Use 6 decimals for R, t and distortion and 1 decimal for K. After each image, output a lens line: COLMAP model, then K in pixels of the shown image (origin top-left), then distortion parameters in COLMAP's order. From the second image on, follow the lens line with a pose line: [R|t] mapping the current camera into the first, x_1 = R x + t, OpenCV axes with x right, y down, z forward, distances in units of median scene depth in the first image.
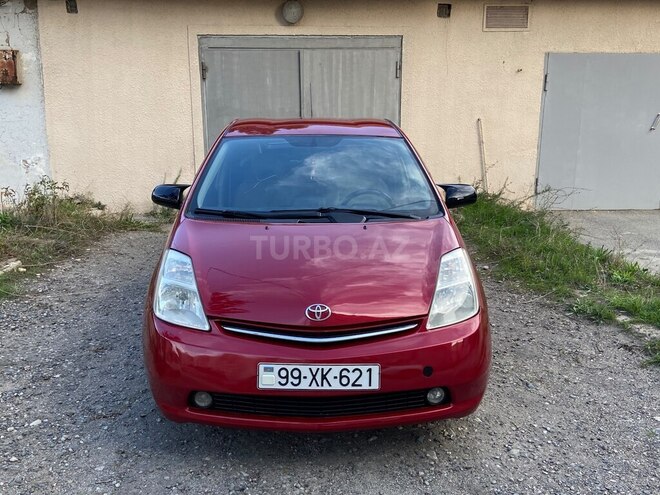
lens RADIAL K [[677.6, 0, 332.8], [0, 677.6, 238.8], [0, 0, 1]] dist [0.114731, -0.135156]
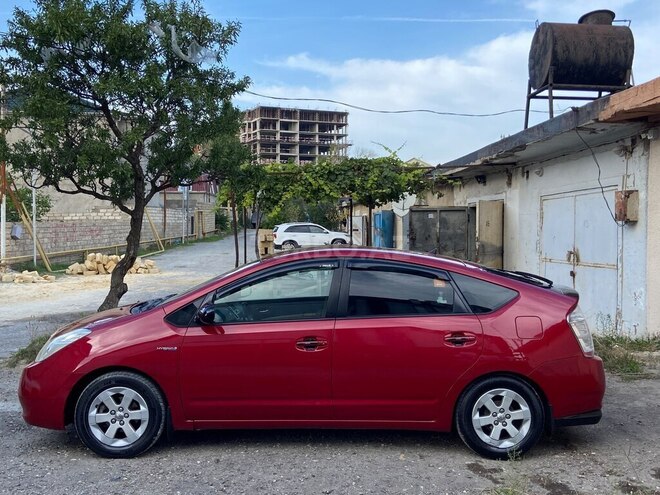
lens RADIAL K [[702.4, 0, 330.0], [0, 702.4, 247.5], [0, 0, 1]] dist [0.024823, 0.039282]
pose [[-0.016181, 0.028647, -0.999459, 0.644929], [-0.215899, 0.975909, 0.031467, -0.120348], [0.976282, 0.216291, -0.009607, 0.576710]]
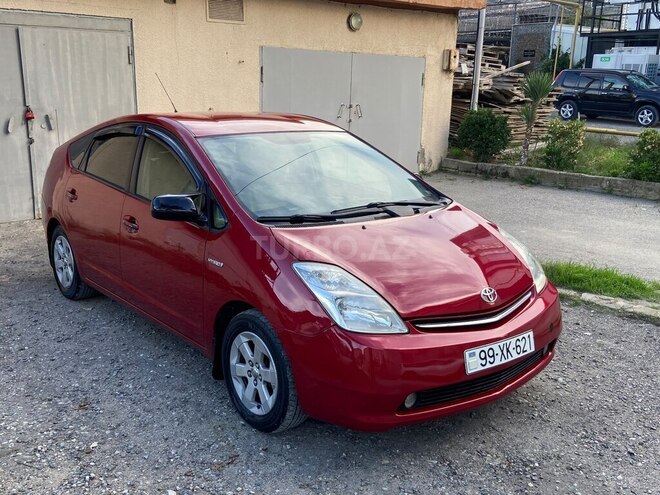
lens RADIAL K [[677.6, 0, 332.8], [0, 677.6, 238.8], [0, 0, 1]] dist [0.114731, -0.135156]
pose [[0.795209, -0.123901, 0.593541, -0.290637], [0.110037, 0.992134, 0.059682, -0.025295], [-0.596267, 0.017852, 0.802588, 0.087761]]
